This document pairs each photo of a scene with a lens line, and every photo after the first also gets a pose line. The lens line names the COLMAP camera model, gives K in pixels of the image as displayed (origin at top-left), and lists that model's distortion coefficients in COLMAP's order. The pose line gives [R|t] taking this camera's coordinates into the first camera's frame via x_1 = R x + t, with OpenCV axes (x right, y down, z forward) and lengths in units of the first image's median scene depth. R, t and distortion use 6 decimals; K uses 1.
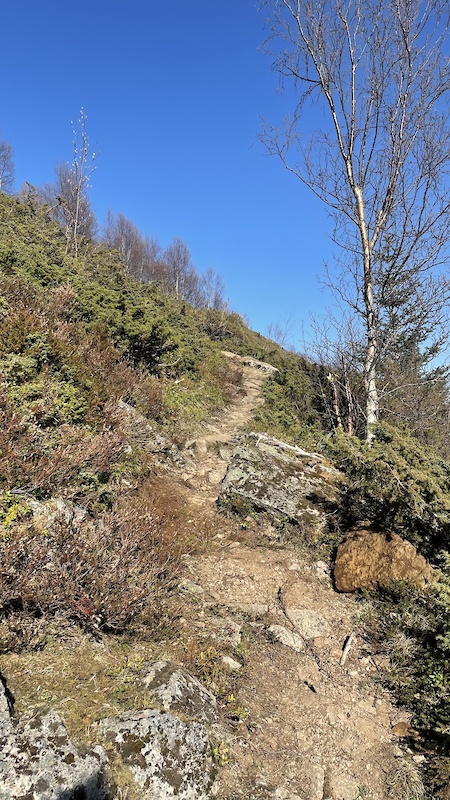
lens RADIAL K [[661.7, 0, 264.2], [0, 661.7, 400.4], [0, 0, 1]] dist [0.102801, -0.127622]
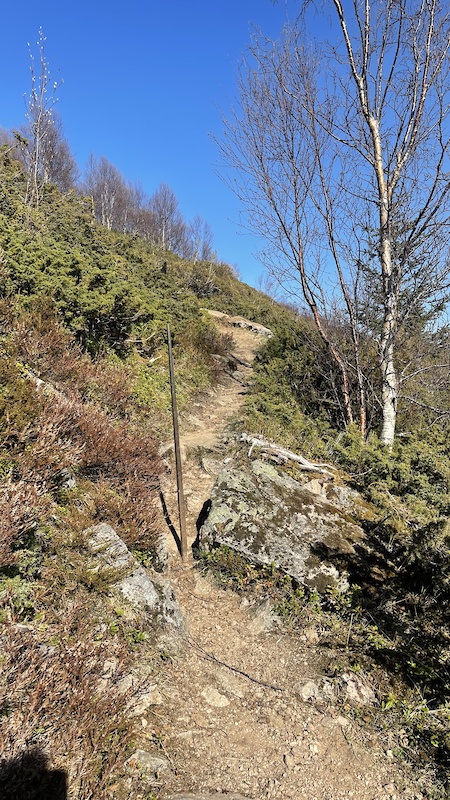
lens RADIAL K [[661.7, 0, 264.2], [0, 661.7, 400.4], [0, 0, 1]] dist [0.102801, -0.127622]
pose [[0.999887, -0.006205, 0.013698, -0.003561], [0.005180, 0.997270, 0.073660, -0.042962], [-0.014118, -0.073581, 0.997189, 0.183814]]
